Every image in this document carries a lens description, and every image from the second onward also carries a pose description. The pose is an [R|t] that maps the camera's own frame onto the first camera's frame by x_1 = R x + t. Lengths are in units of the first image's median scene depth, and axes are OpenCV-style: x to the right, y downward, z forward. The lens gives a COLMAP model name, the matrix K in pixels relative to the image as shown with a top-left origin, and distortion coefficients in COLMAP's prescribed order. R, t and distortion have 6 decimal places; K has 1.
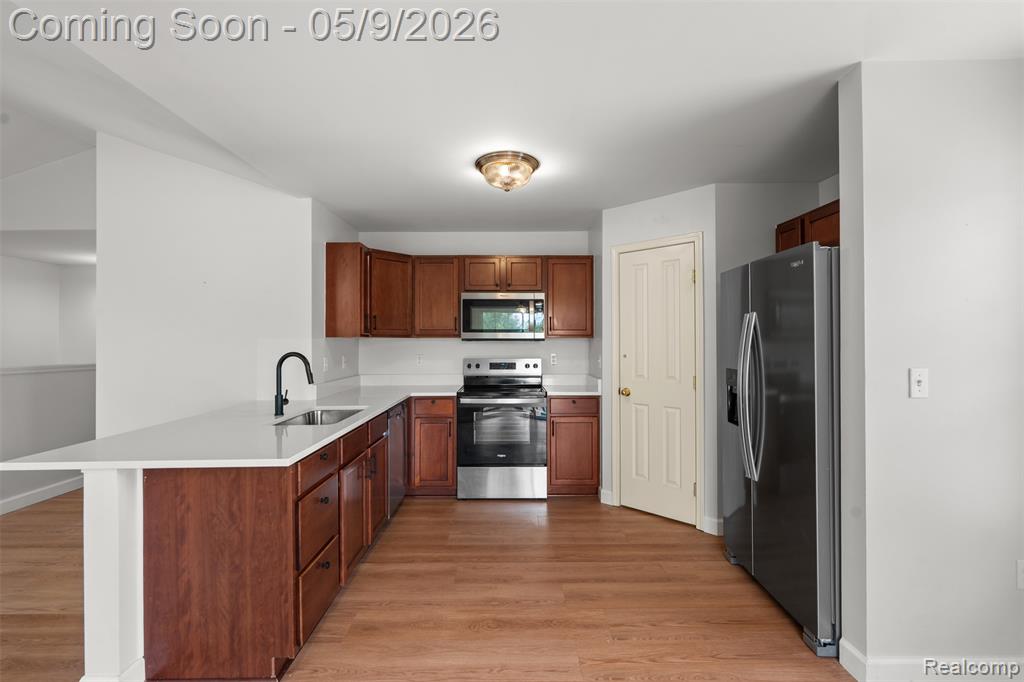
lens RADIAL K [[449.2, 0, 510.1], [0, 449.2, 337.1], [0, 0, 1]] dist [-0.009023, 0.002503]
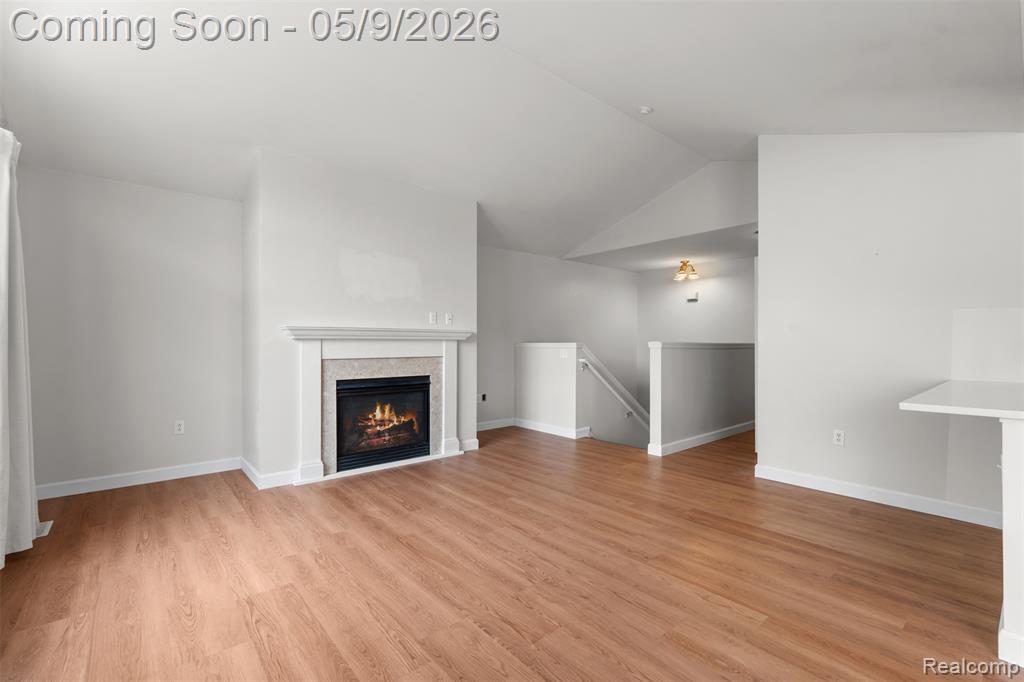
lens RADIAL K [[449.2, 0, 508.8], [0, 449.2, 343.1], [0, 0, 1]] dist [-0.009023, 0.002503]
pose [[0.637868, 0.005167, -0.770129, -0.446855], [0.002131, 0.999962, 0.008474, 0.061059], [0.770143, -0.007047, 0.637832, -0.225758]]
